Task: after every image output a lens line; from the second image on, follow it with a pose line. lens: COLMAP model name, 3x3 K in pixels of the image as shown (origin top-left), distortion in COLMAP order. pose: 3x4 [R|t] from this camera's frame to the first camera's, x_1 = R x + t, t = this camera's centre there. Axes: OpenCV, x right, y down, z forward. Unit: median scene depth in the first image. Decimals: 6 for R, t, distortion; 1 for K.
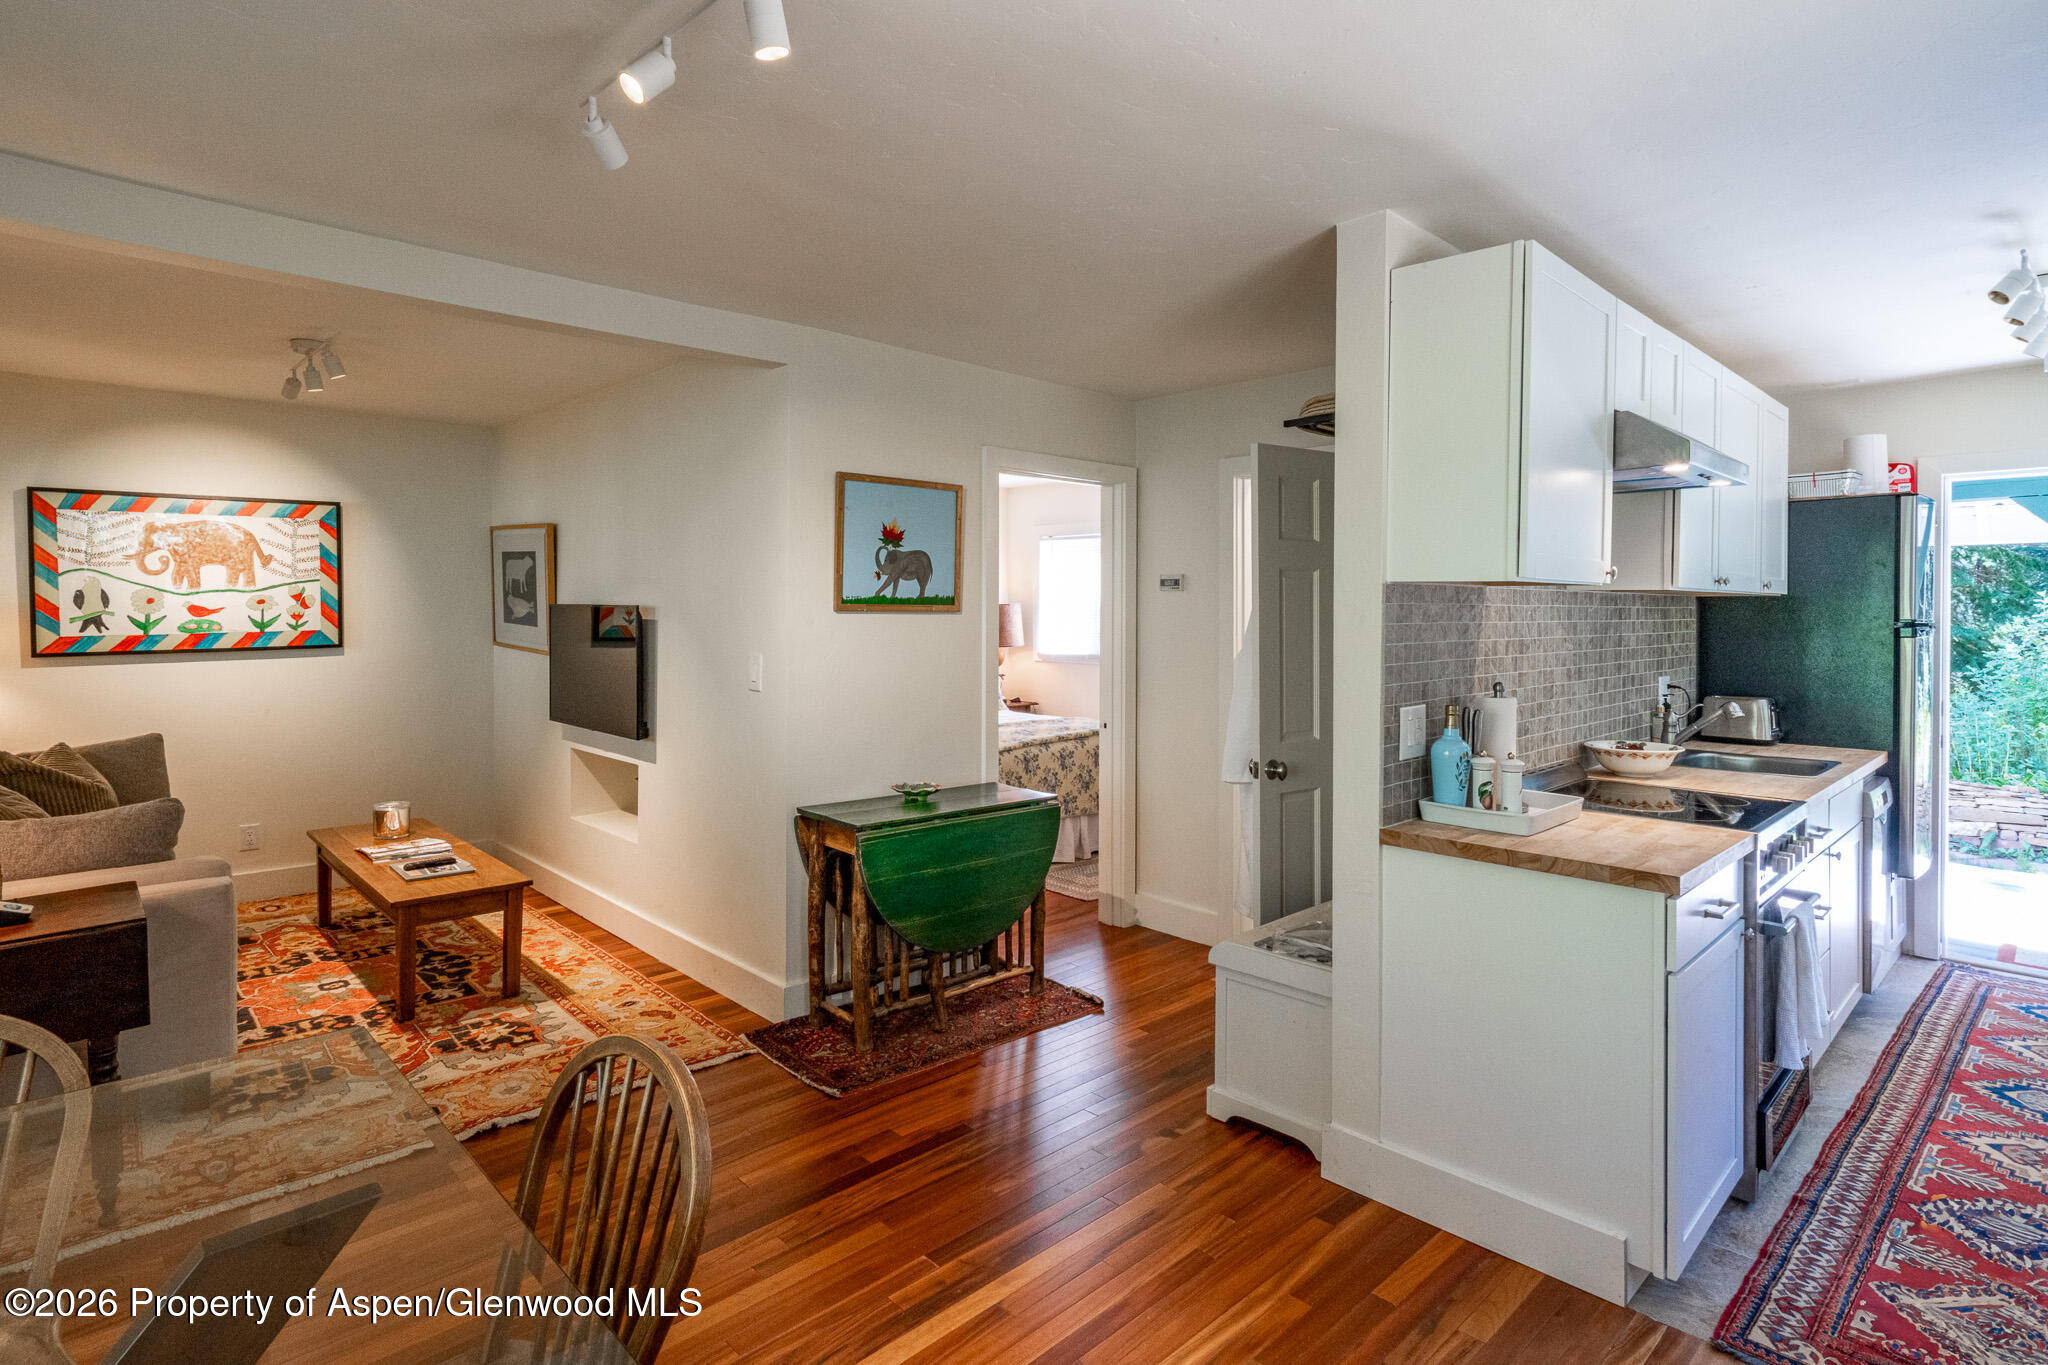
lens RADIAL K [[1043.5, 0, 1007.7], [0, 1043.5, 605.1], [0, 0, 1]] dist [0.003515, 0.002496]
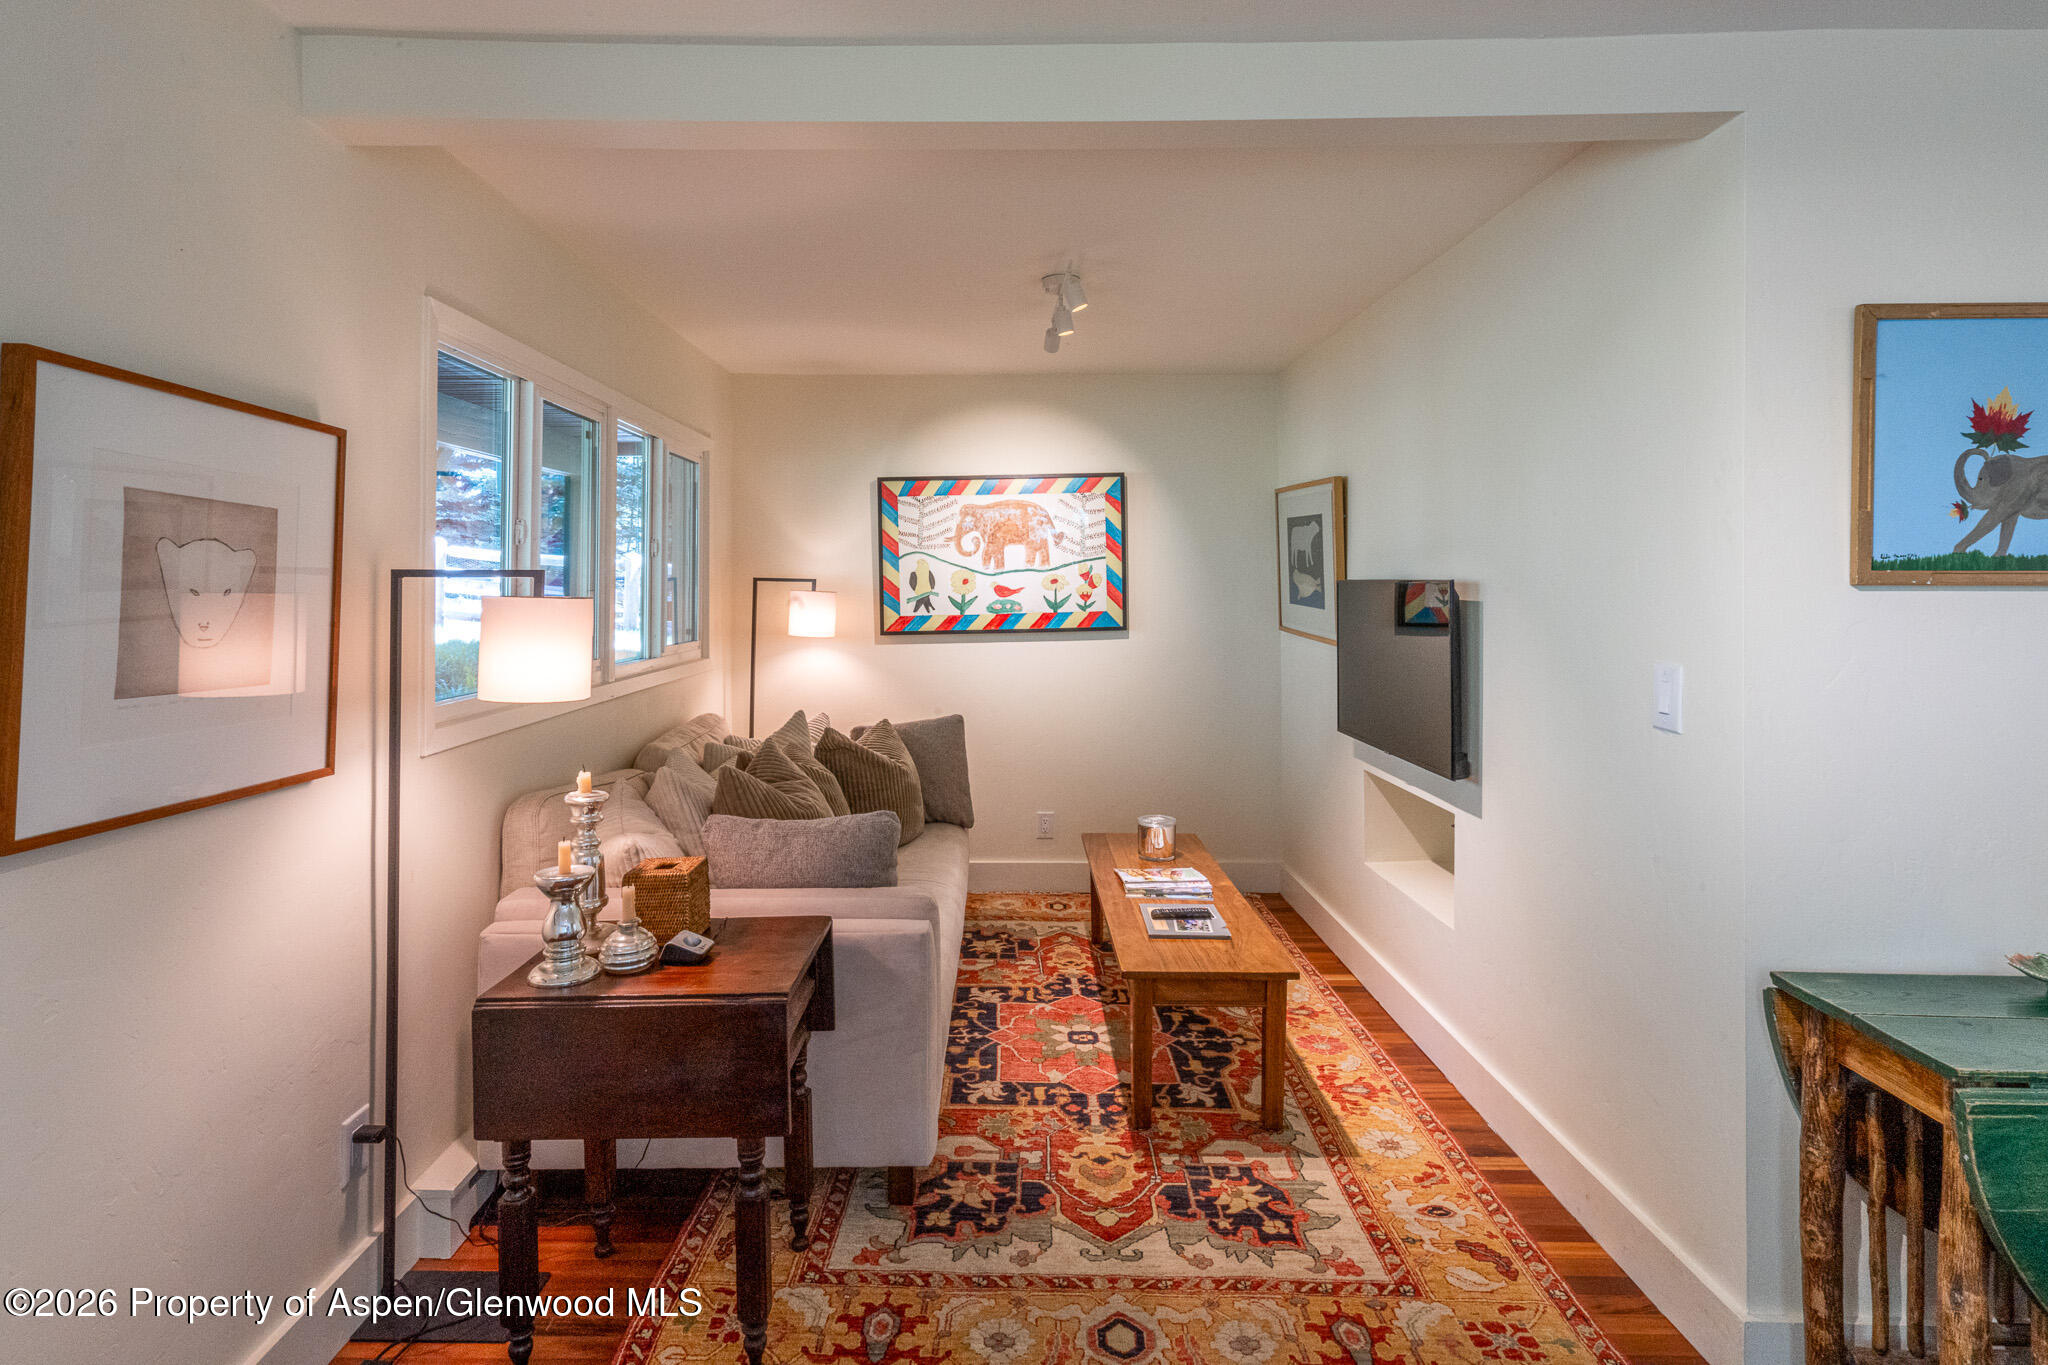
lens RADIAL K [[1043.5, 0, 1007.7], [0, 1043.5, 605.1], [0, 0, 1]] dist [0.003515, 0.002496]
pose [[0.730905, 0.003911, -0.682468, -0.115263], [0.010532, 0.999800, 0.017008, 0.002362], [0.682398, -0.019619, 0.730717, 0.344642]]
